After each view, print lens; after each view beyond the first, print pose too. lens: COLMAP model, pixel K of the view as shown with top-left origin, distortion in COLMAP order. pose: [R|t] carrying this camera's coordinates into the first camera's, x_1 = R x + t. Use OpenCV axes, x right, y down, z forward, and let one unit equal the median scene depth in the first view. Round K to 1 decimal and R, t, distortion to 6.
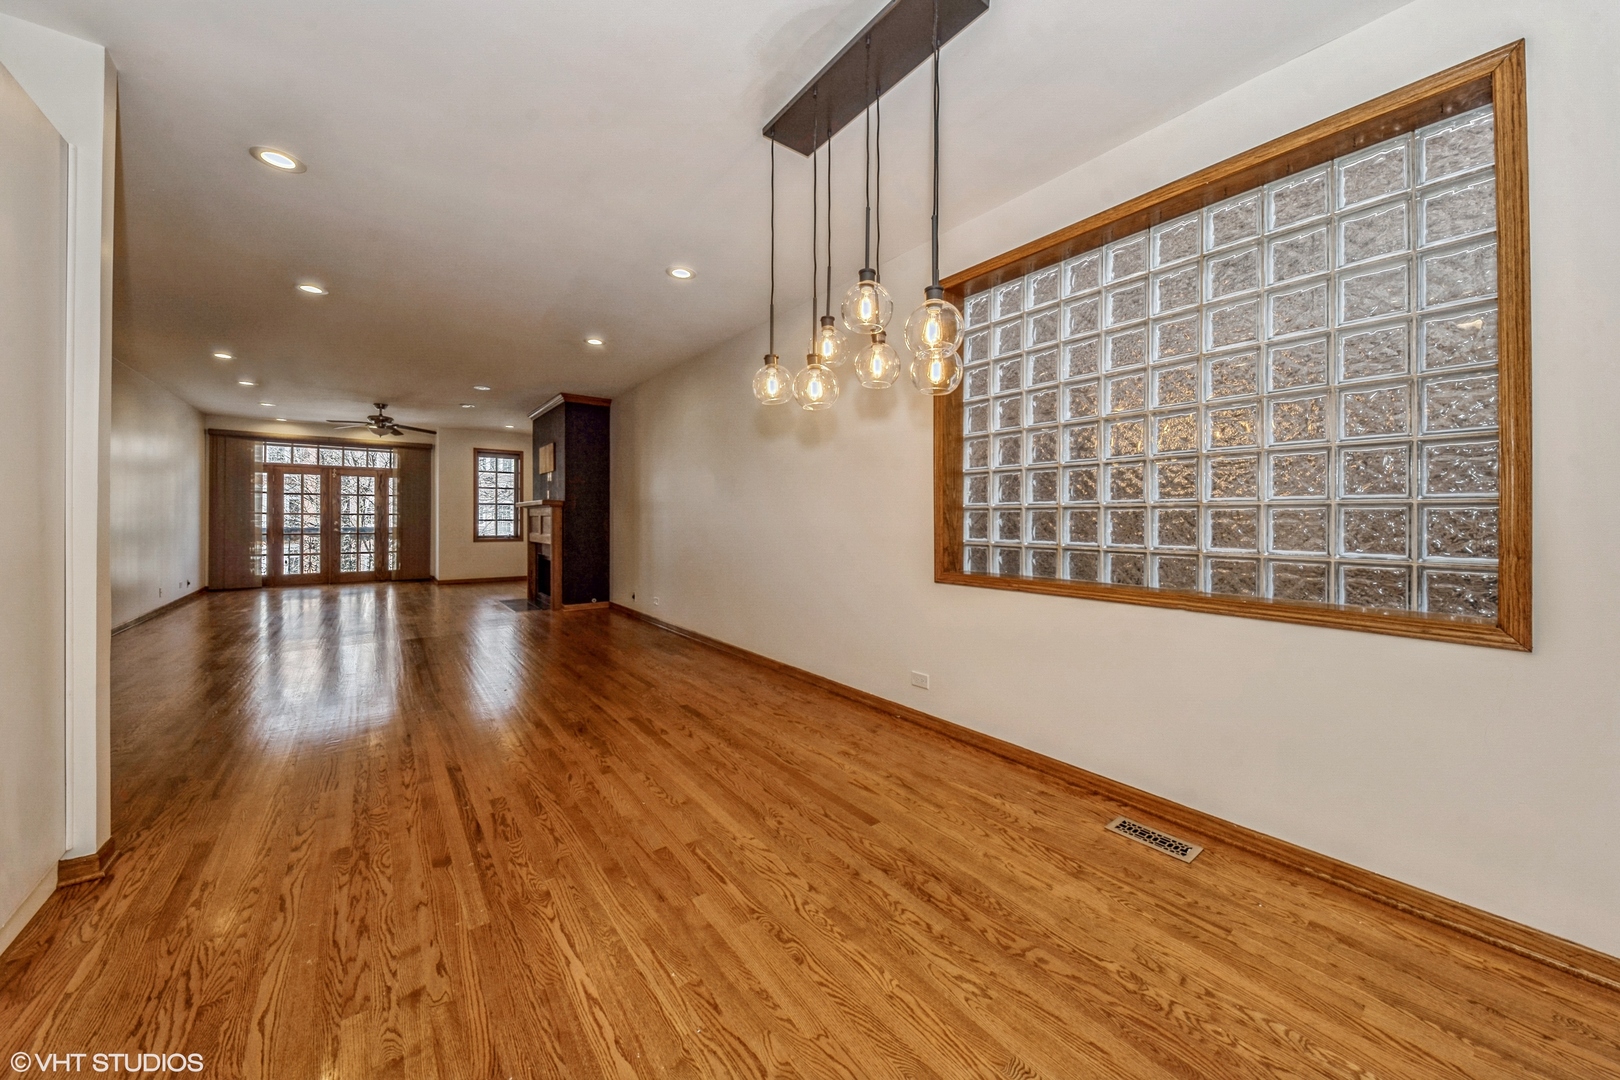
lens RADIAL K [[569.4, 0, 807.1], [0, 569.4, 522.5], [0, 0, 1]] dist [-0.001160, -0.000070]
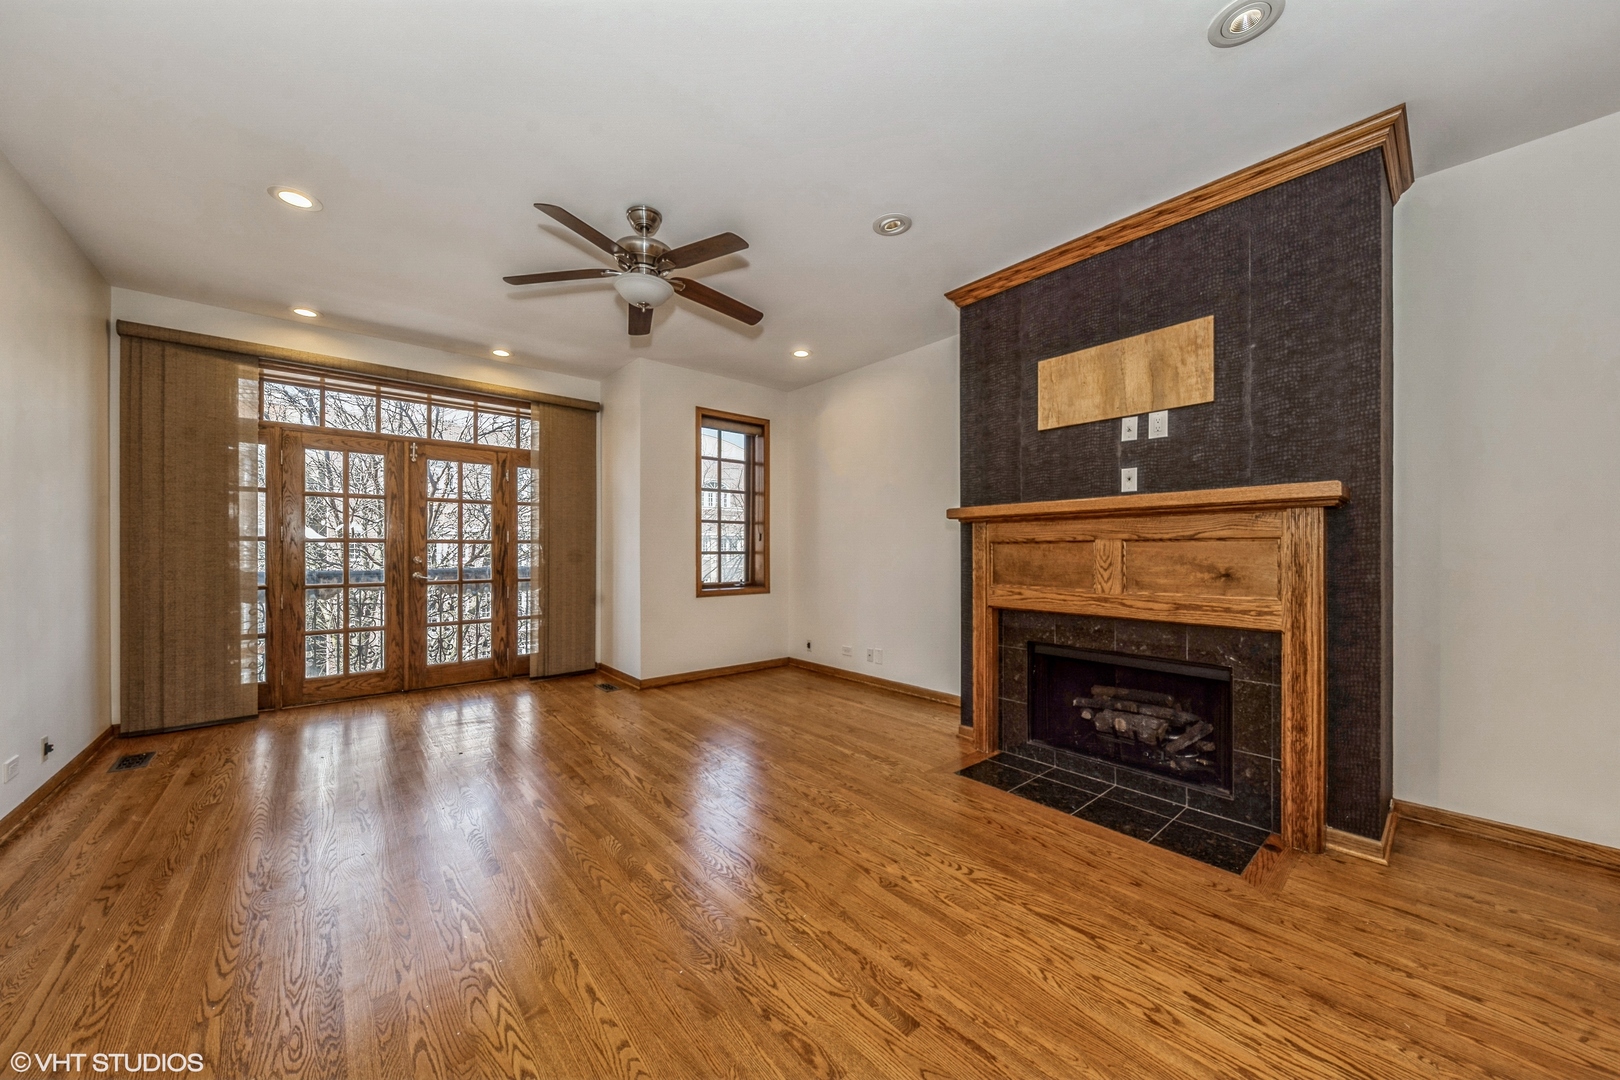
lens RADIAL K [[569.4, 0, 815.6], [0, 569.4, 550.6], [0, 0, 1]] dist [-0.001160, -0.000070]
pose [[0.997802, -0.004036, 0.066139, -0.534672], [0.004212, 0.999988, -0.002532, -0.004271], [-0.066128, 0.002805, 0.997807, 0.515777]]
